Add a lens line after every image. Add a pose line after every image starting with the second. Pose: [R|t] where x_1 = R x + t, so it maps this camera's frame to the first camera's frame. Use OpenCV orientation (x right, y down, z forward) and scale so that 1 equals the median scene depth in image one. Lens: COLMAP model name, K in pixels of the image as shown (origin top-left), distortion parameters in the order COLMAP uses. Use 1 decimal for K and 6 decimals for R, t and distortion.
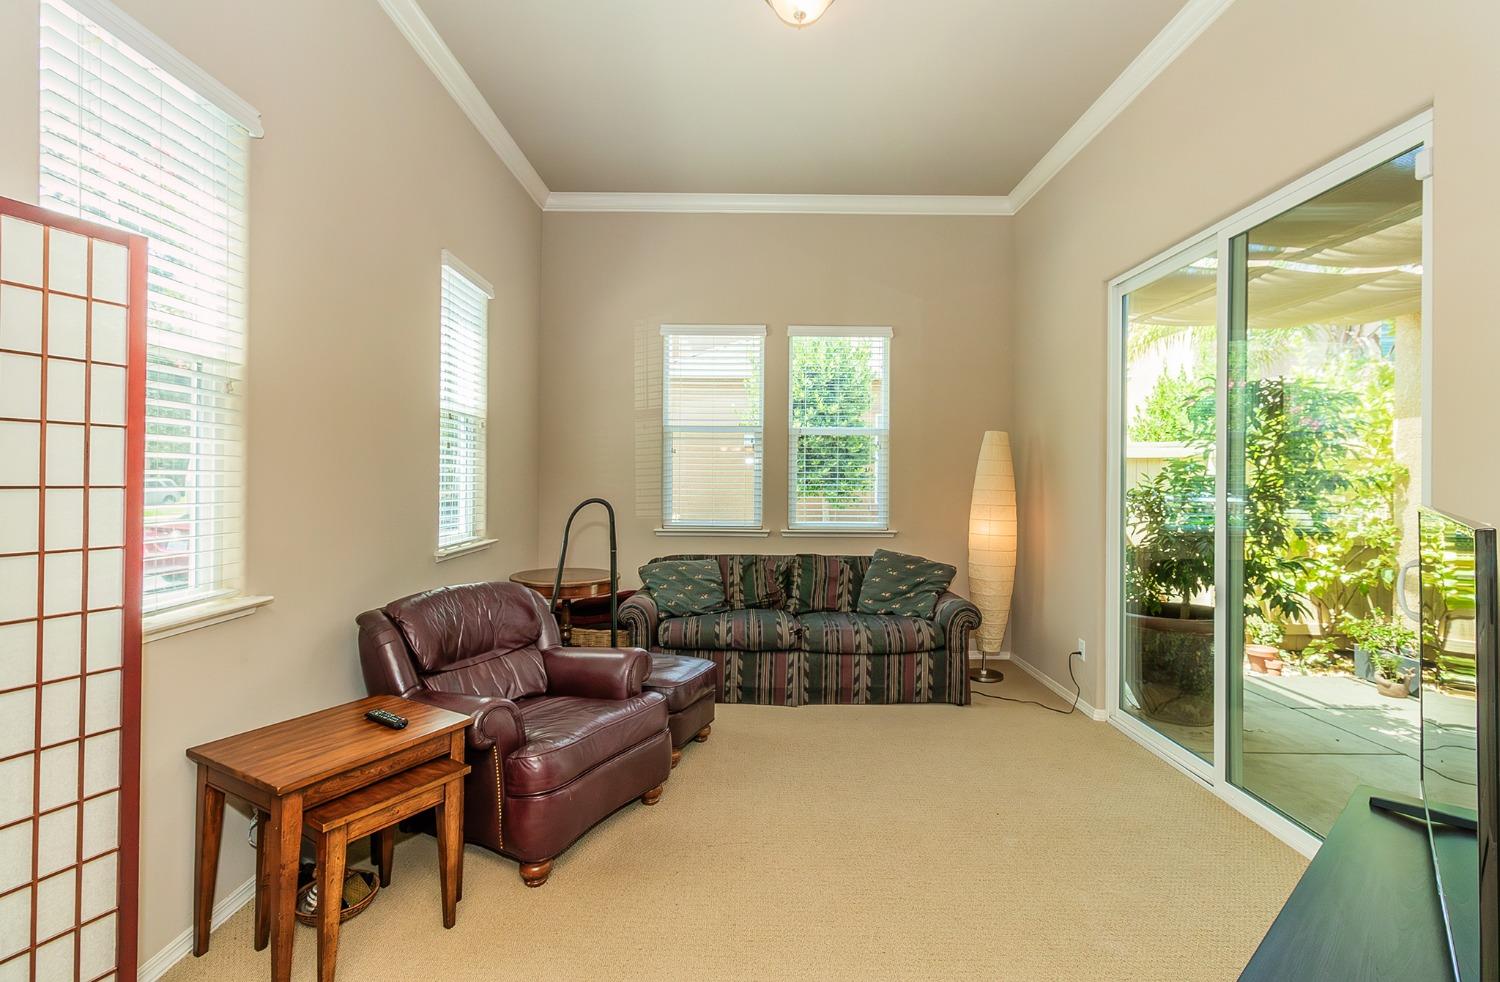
lens RADIAL K [[685.3, 0, 748.7], [0, 685.3, 479.4], [0, 0, 1]] dist [0.002444, -0.000024]
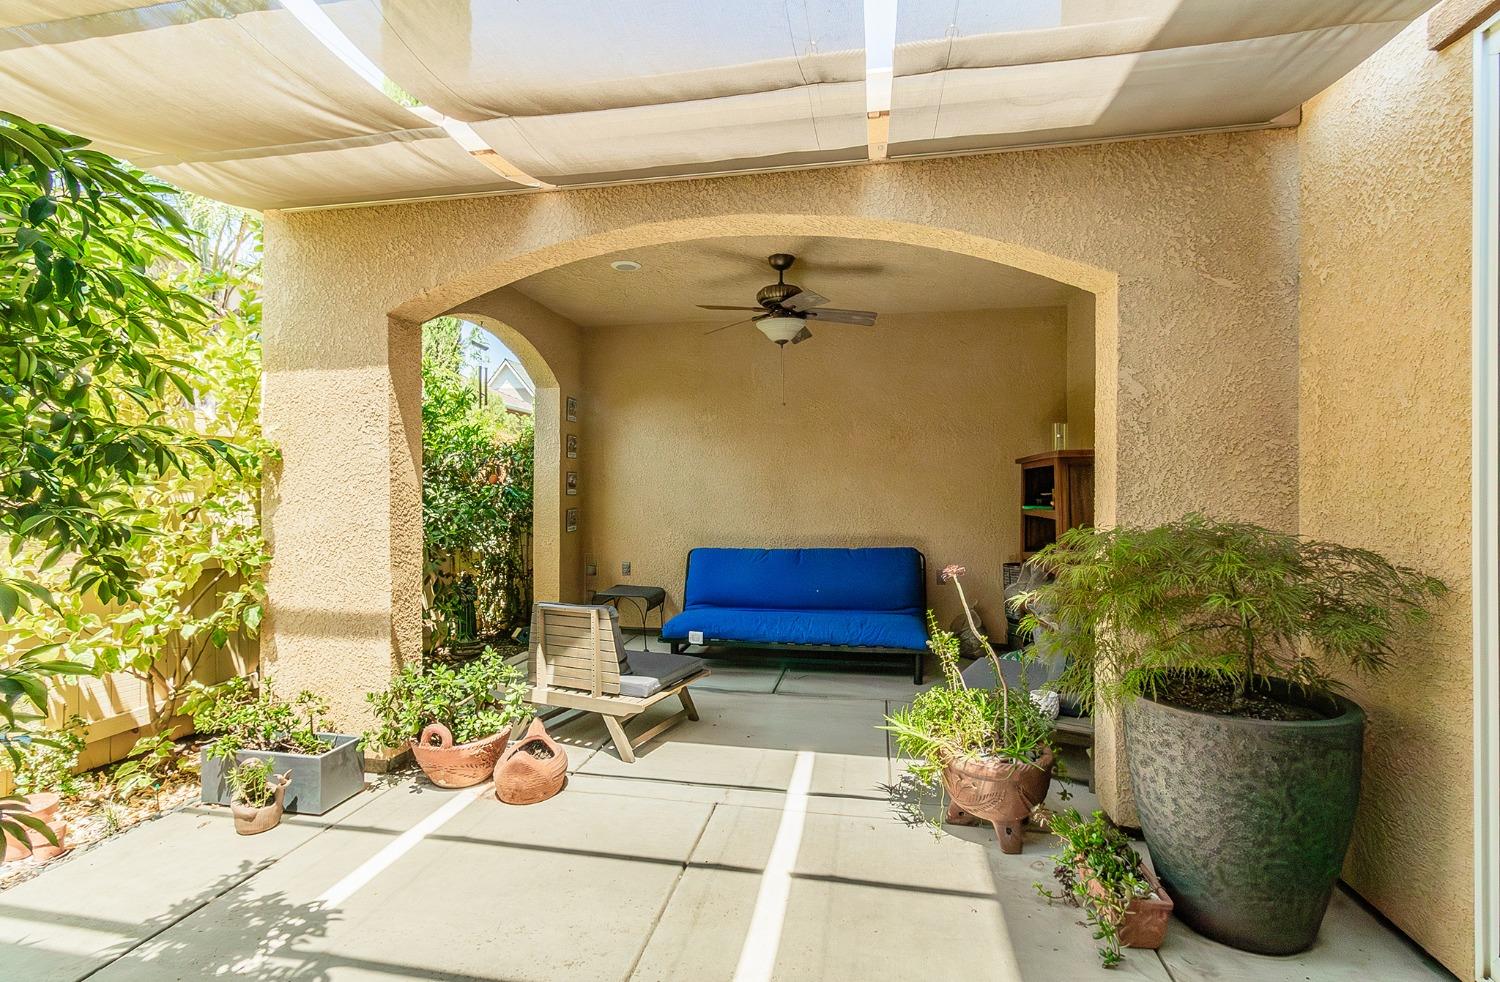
lens RADIAL K [[685.3, 0, 746.4], [0, 685.3, 484.6], [0, 0, 1]] dist [0.002444, -0.000024]
pose [[0.197078, 0.001390, 0.980387, 0.386887], [-0.002139, 0.999997, -0.000988, 0.016808], [-0.980386, -0.001902, 0.197080, 0.415177]]
